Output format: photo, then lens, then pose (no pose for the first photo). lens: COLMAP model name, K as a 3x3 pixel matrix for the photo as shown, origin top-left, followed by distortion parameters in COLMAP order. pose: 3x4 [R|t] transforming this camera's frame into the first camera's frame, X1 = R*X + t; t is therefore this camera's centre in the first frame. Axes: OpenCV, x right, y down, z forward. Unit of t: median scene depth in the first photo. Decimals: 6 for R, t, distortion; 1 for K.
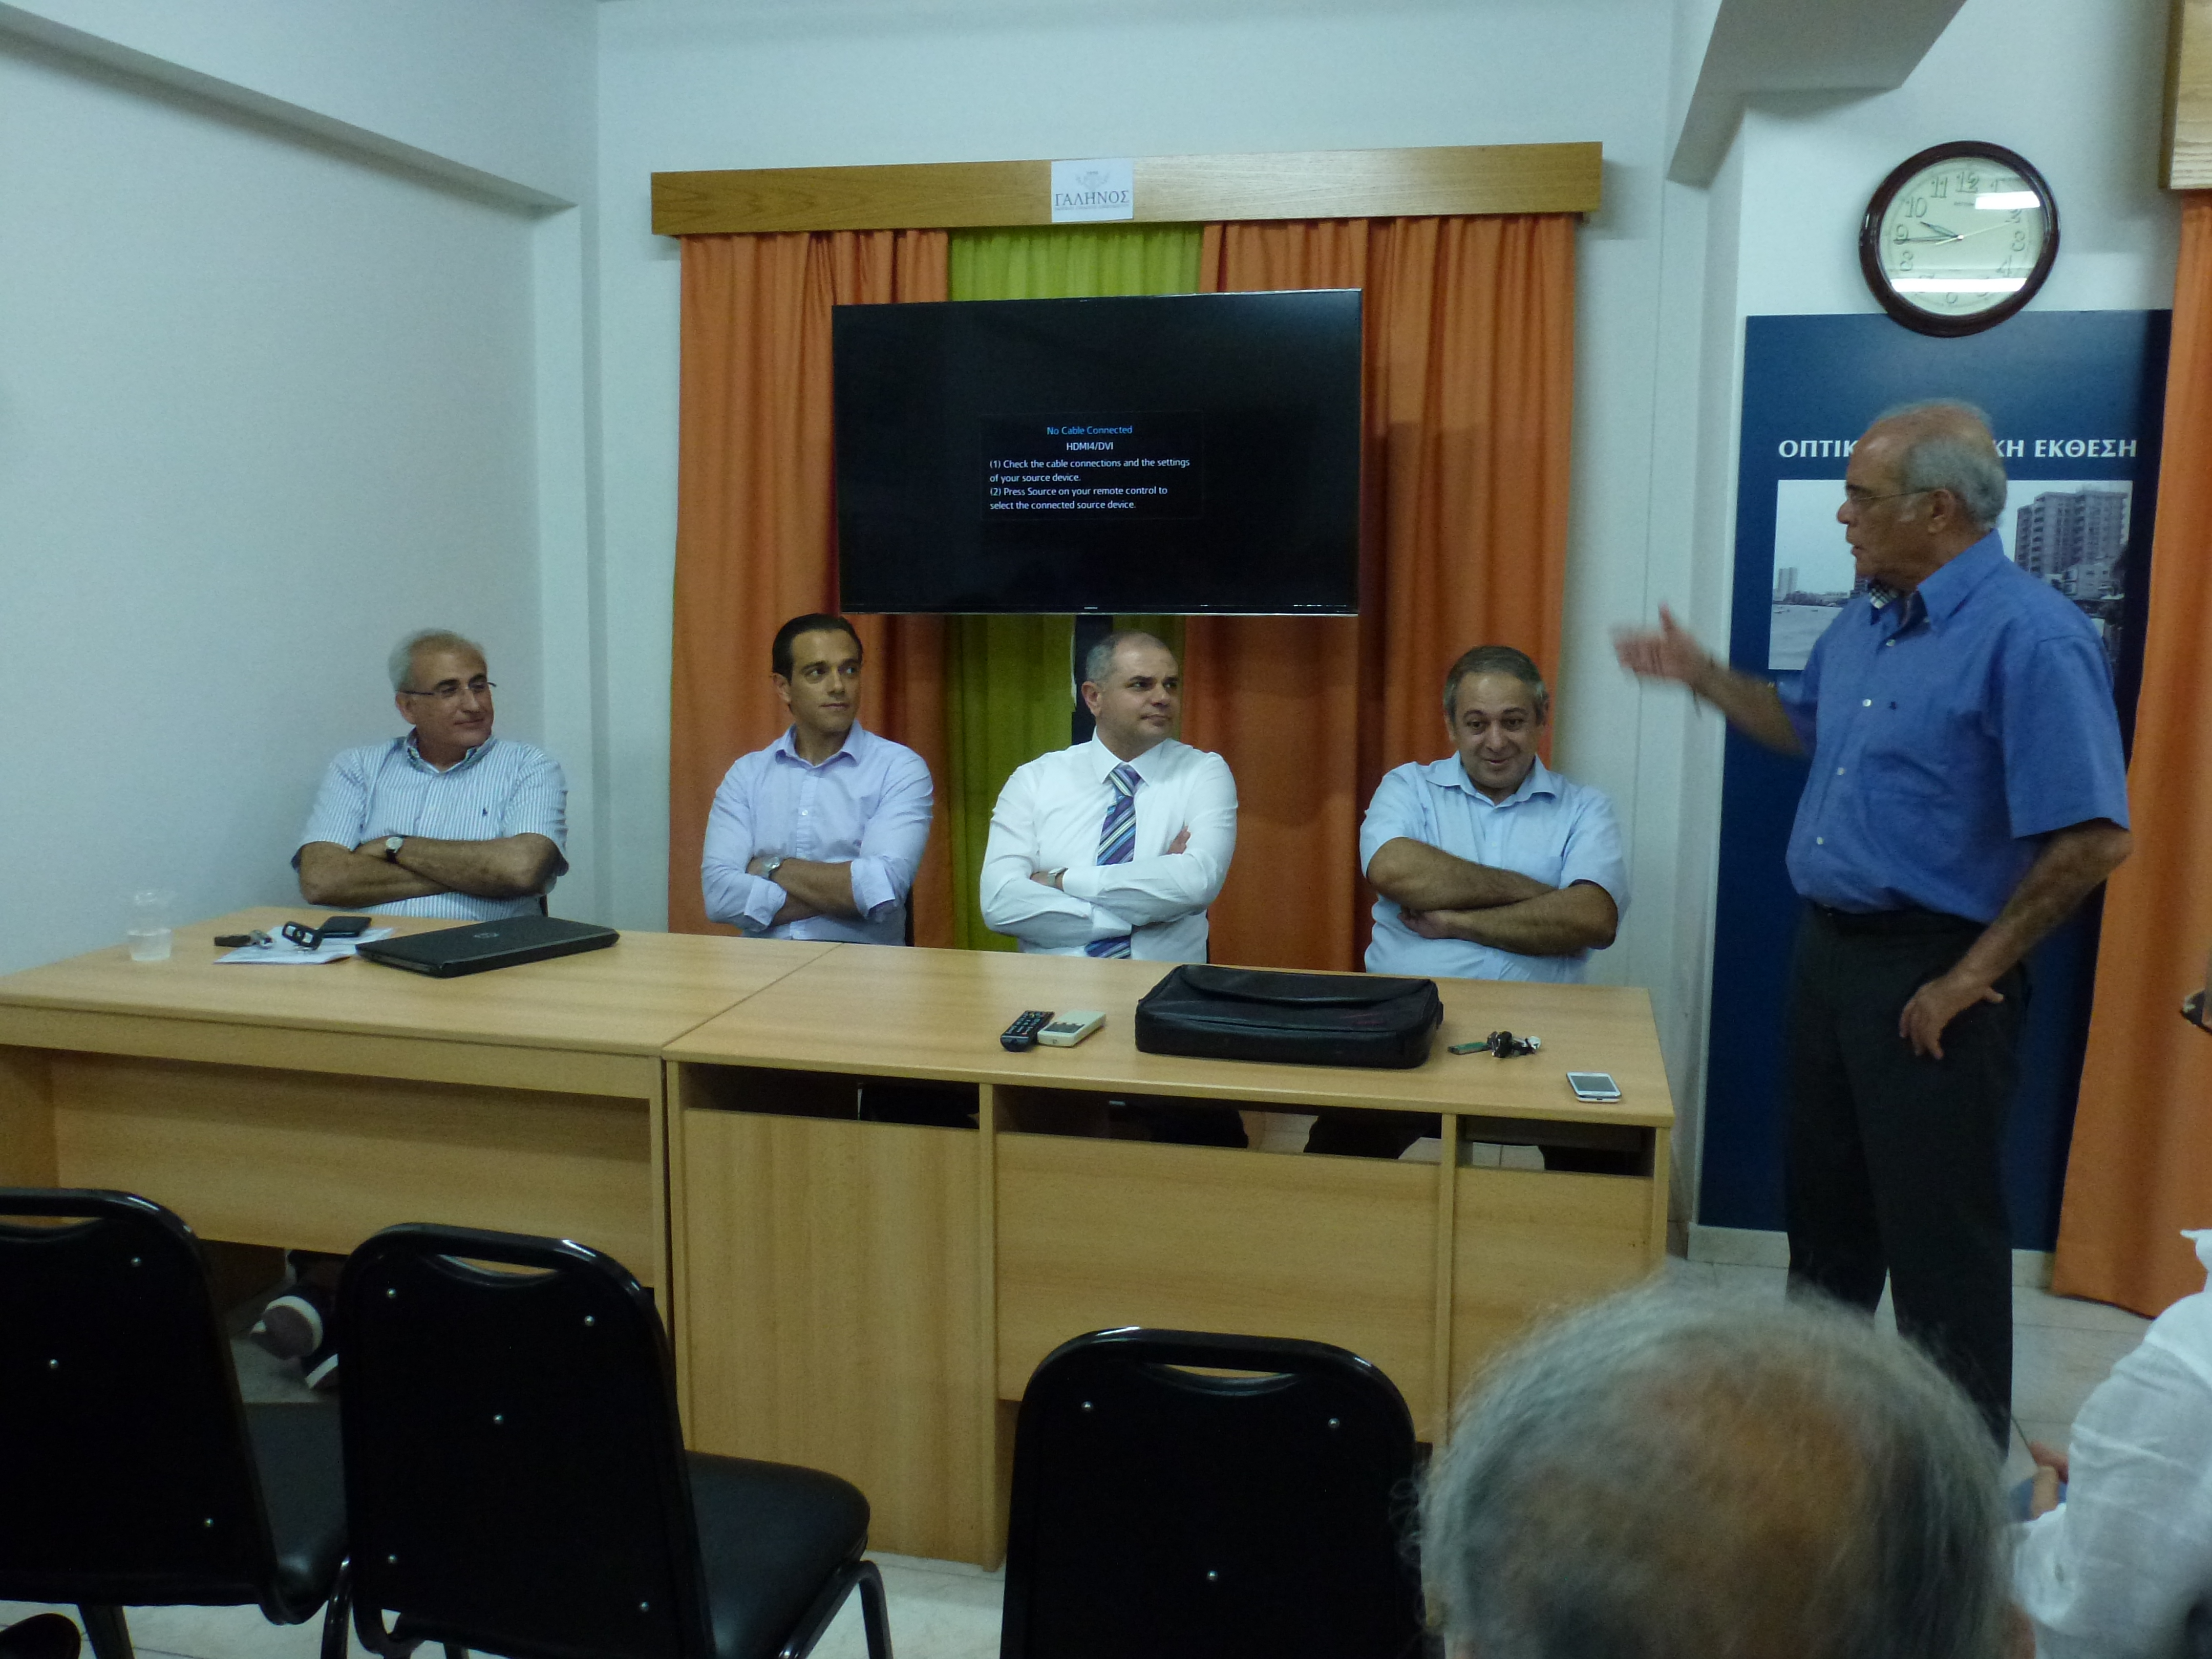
lens RADIAL K [[1842.3, 0, 1148.0], [0, 1842.3, 838.3], [0, 0, 1]] dist [0.003170, -0.042680]
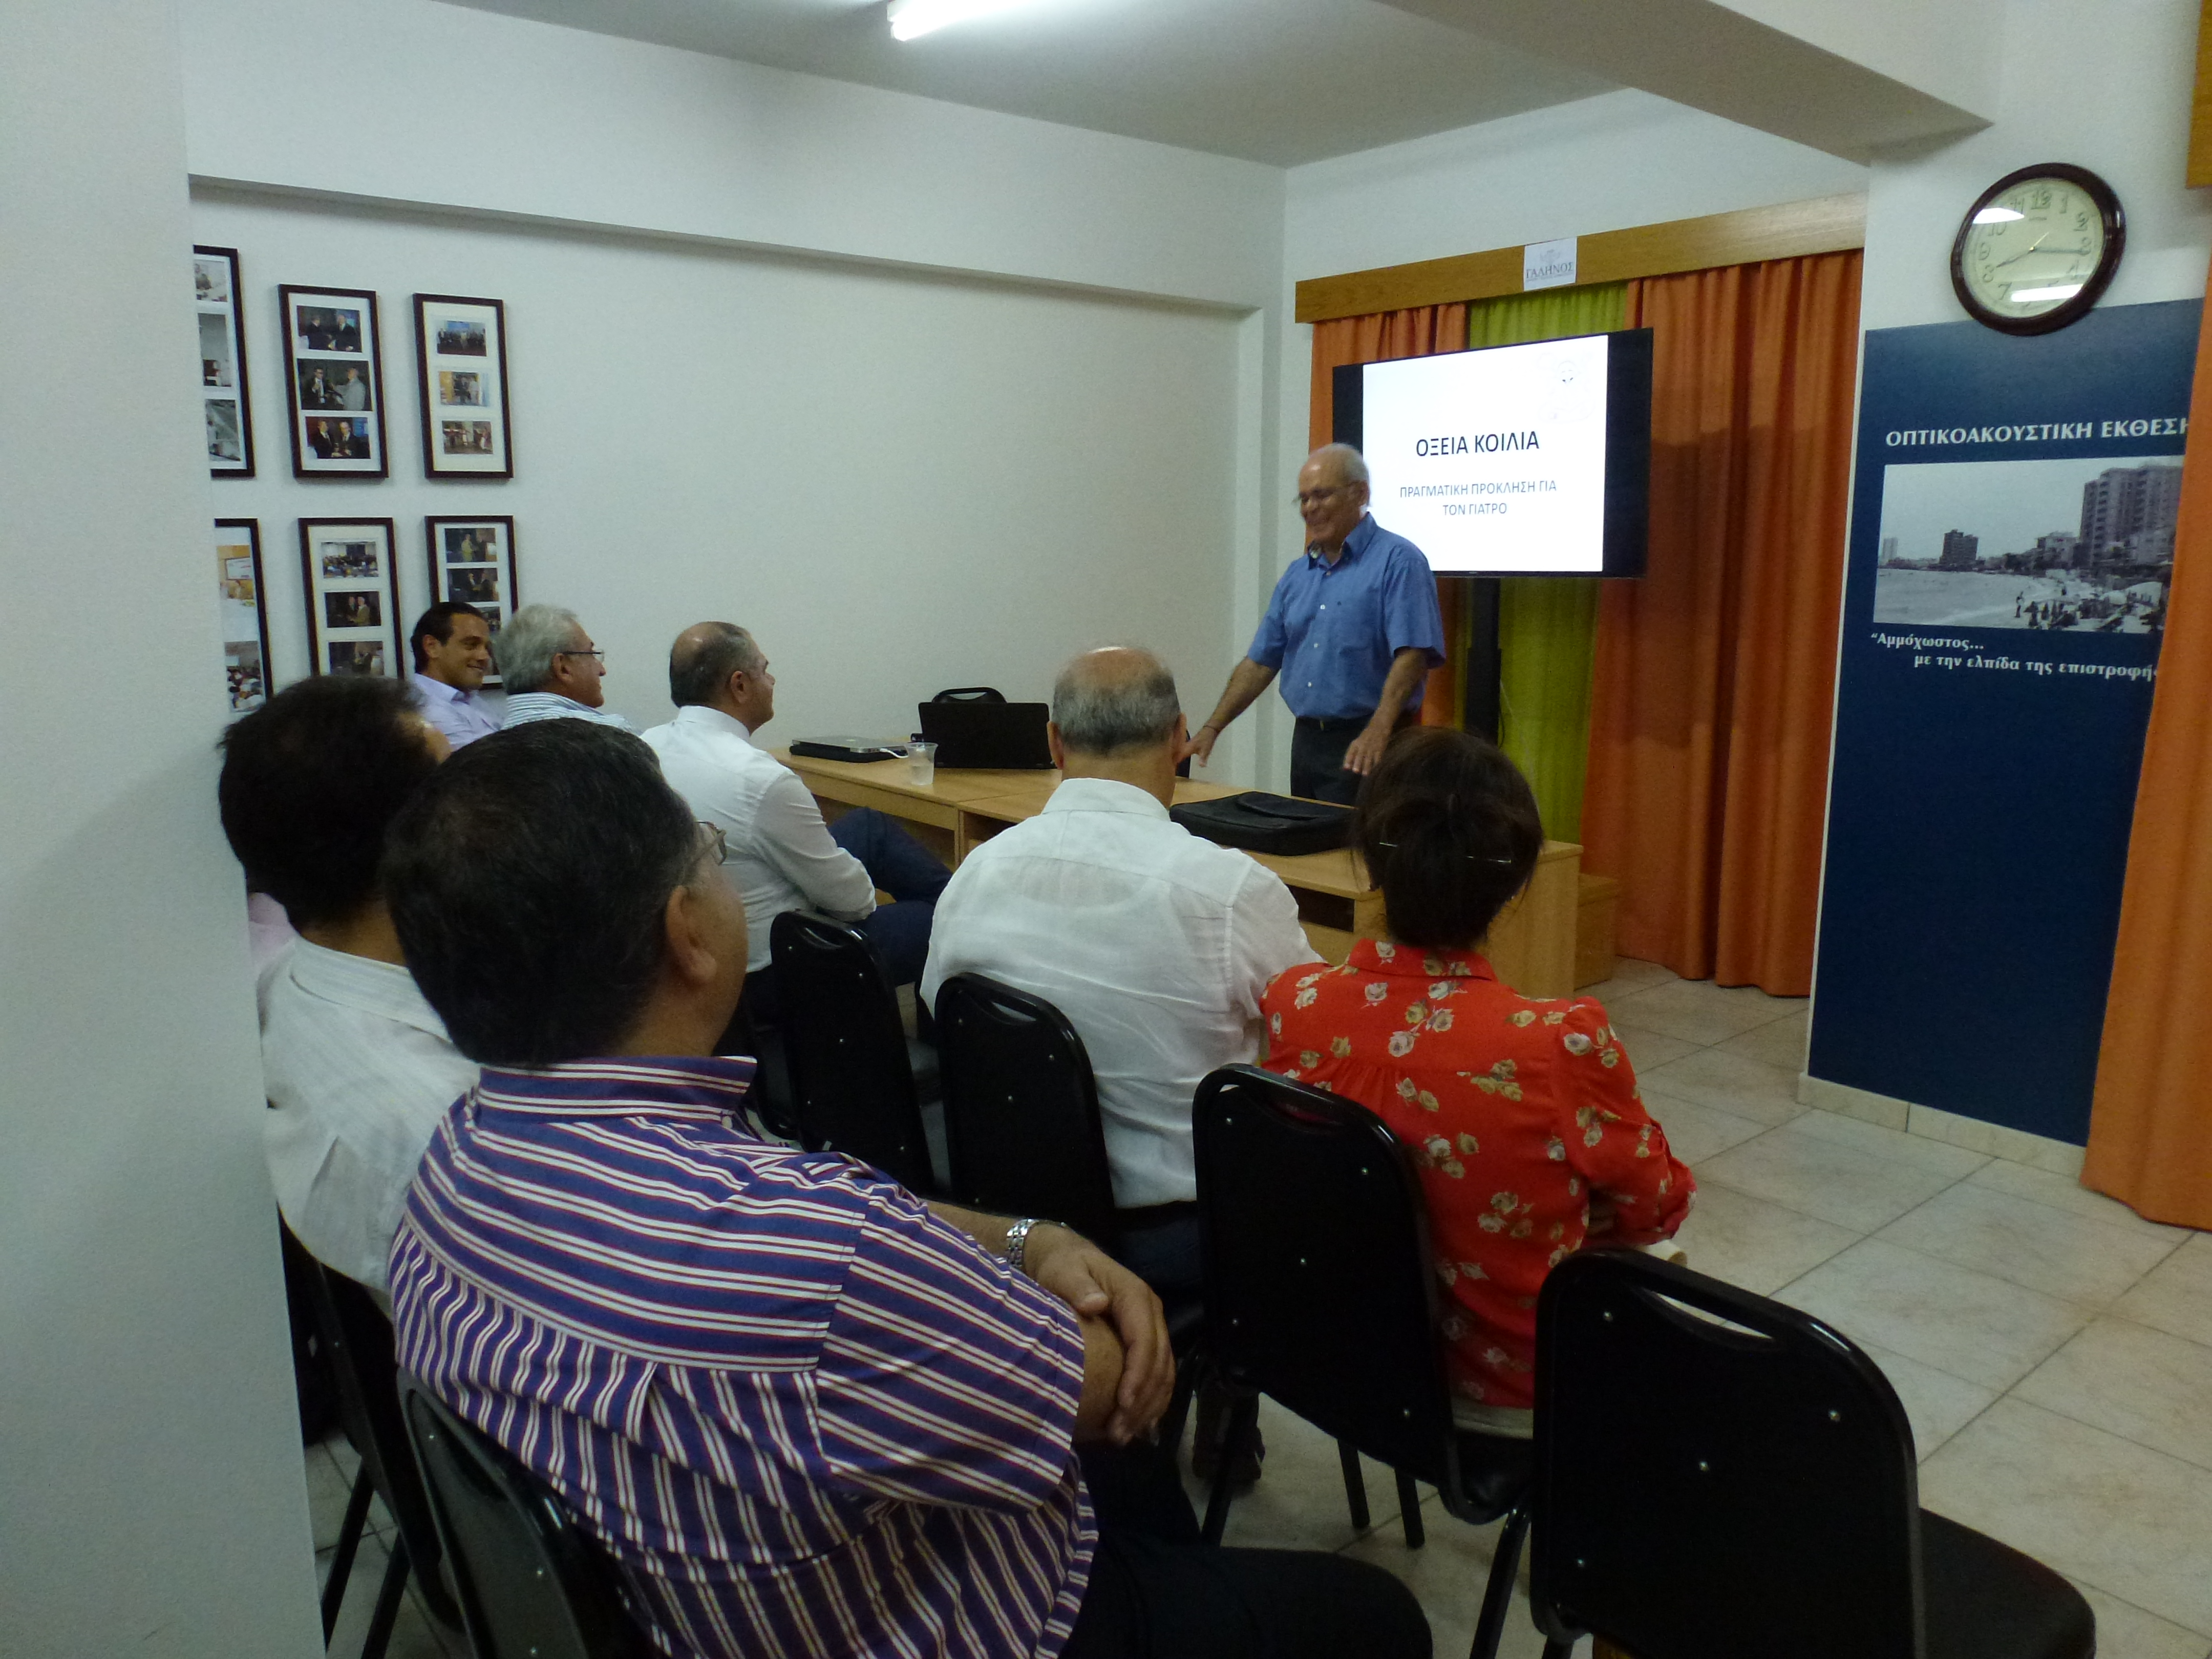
lens RADIAL K [[1596.1, 0, 1099.8], [0, 1596.1, 836.3], [0, 0, 1]] dist [-0.061280, 0.019986]
pose [[0.781979, 0.101064, -0.615057, 0.575356], [-0.088202, 0.994780, 0.051319, 0.038234], [0.617033, 0.014119, 0.786811, -0.116911]]
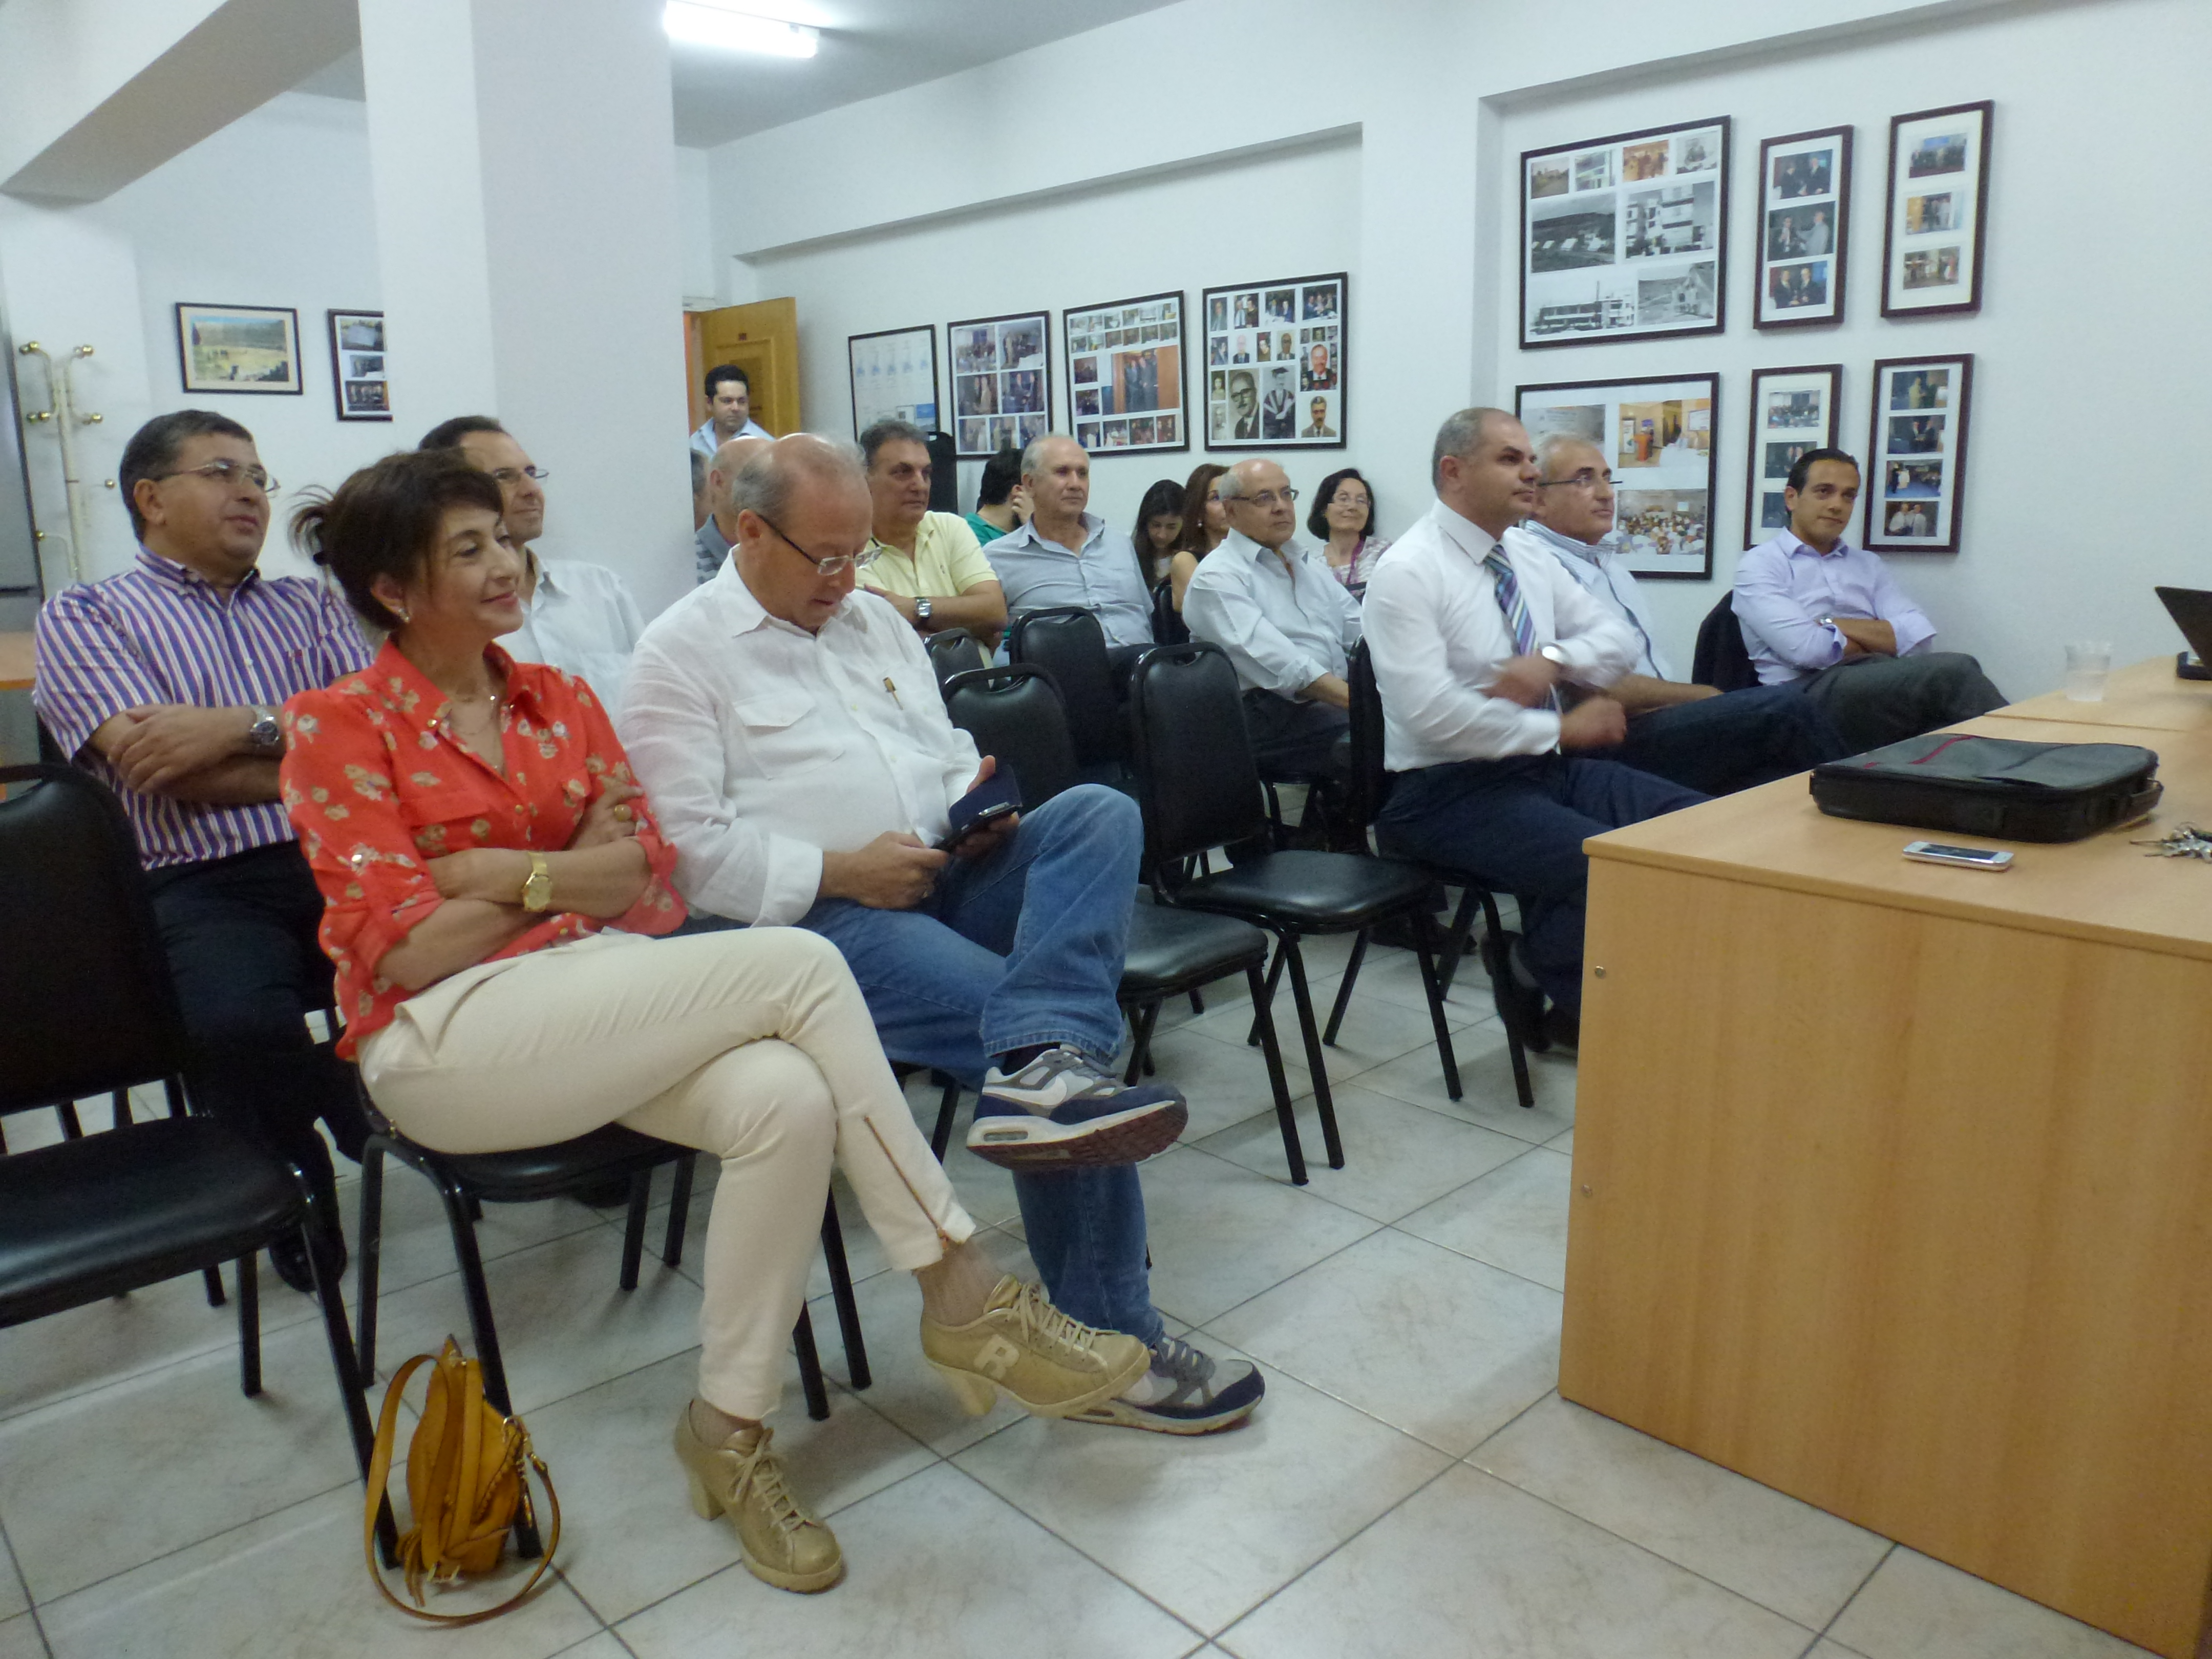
lens RADIAL K [[1596.1, 0, 1097.5], [0, 1596.1, 831.2], [0, 0, 1]] dist [-0.061280, 0.019986]
pose [[-0.576060, 0.171144, -0.799290, 0.686978], [-0.114038, 0.951446, 0.285912, -0.038202], [0.809414, 0.255852, -0.528573, 0.783687]]
